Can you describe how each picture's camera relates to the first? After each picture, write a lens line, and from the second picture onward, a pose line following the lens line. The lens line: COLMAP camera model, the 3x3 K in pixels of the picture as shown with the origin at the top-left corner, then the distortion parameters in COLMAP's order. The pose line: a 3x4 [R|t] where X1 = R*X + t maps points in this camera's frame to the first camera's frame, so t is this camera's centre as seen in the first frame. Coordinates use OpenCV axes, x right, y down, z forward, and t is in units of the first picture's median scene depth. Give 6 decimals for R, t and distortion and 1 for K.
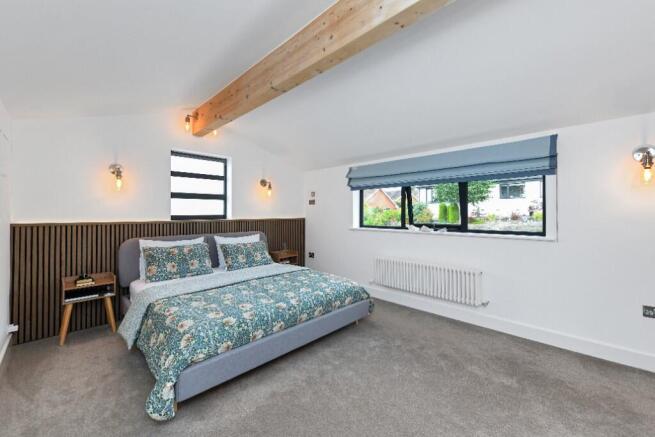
lens RADIAL K [[262.9, 0, 329.5], [0, 262.9, 214.8], [0, 0, 1]] dist [0.001566, 0.000168]
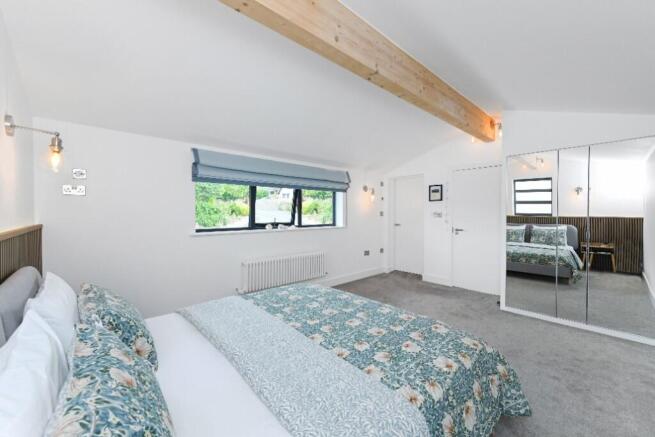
lens RADIAL K [[262.9, 0, 329.5], [0, 262.9, 214.8], [0, 0, 1]] dist [0.001566, 0.000168]
pose [[0.037575, -0.006356, 0.999274, -0.944477], [0.010041, 0.999932, 0.005983, -0.005310], [-0.999243, 0.009809, 0.037636, 0.946044]]
